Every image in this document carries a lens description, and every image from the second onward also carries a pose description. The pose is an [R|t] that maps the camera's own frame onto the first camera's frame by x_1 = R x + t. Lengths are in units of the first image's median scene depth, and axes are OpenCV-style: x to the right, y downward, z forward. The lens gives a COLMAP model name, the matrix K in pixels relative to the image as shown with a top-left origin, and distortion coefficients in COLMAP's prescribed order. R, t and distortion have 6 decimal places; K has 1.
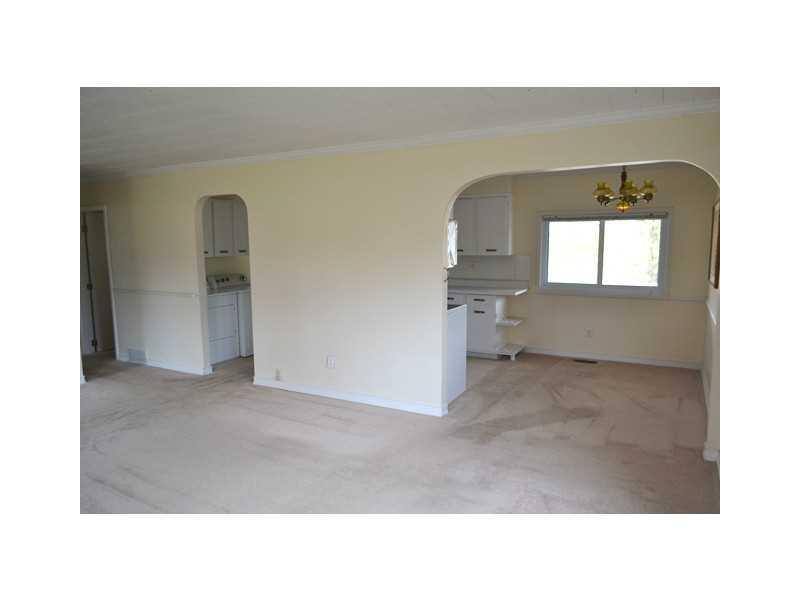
lens RADIAL K [[510.6, 0, 400.0], [0, 510.6, 300.0], [0, 0, 1]] dist [-0.001949, -0.000658]
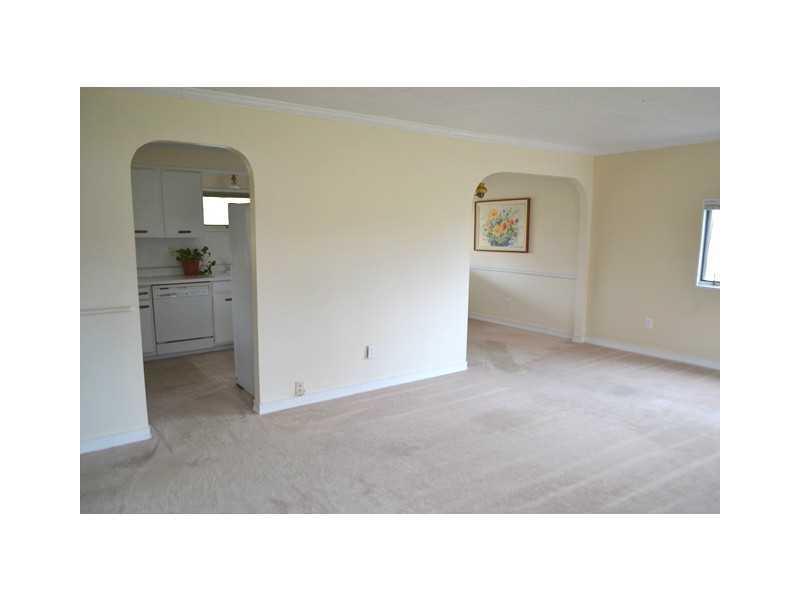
lens RADIAL K [[510.6, 0, 400.0], [0, 510.6, 300.0], [0, 0, 1]] dist [-0.001949, -0.000658]
pose [[0.415099, -0.120627, 0.901744, -0.865101], [0.092278, 0.991642, 0.090175, -0.044774], [-0.905084, 0.045779, 0.422761, 0.520955]]
